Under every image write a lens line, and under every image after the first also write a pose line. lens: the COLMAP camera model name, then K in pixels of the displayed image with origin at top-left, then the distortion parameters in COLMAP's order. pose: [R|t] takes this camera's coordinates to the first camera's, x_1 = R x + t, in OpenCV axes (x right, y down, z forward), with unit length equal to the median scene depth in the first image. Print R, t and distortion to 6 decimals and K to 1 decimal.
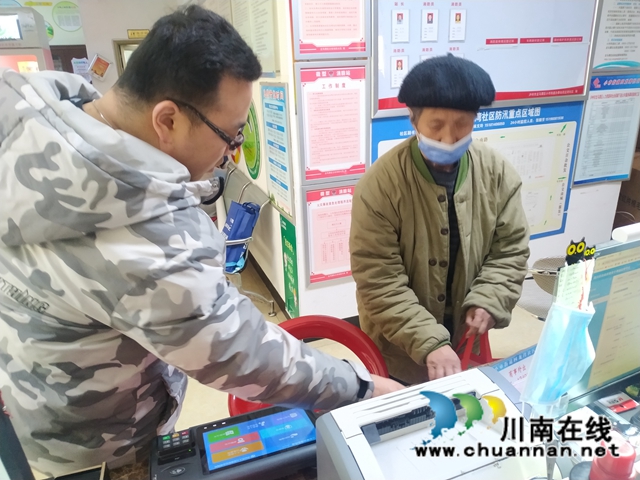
lens RADIAL K [[457.9, 0, 320.0], [0, 457.9, 240.0], [0, 0, 1]] dist [0.004545, 0.004114]
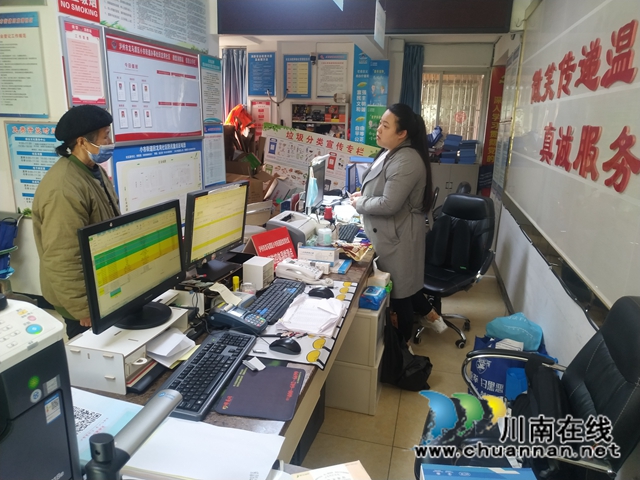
lens RADIAL K [[457.9, 0, 320.0], [0, 457.9, 240.0], [0, 0, 1]] dist [0.004545, 0.004114]
pose [[0.578882, -0.164411, 0.798664, -0.645547], [0.238248, 0.970824, 0.027166, 0.134608], [-0.779829, 0.174554, 0.601164, -0.345064]]
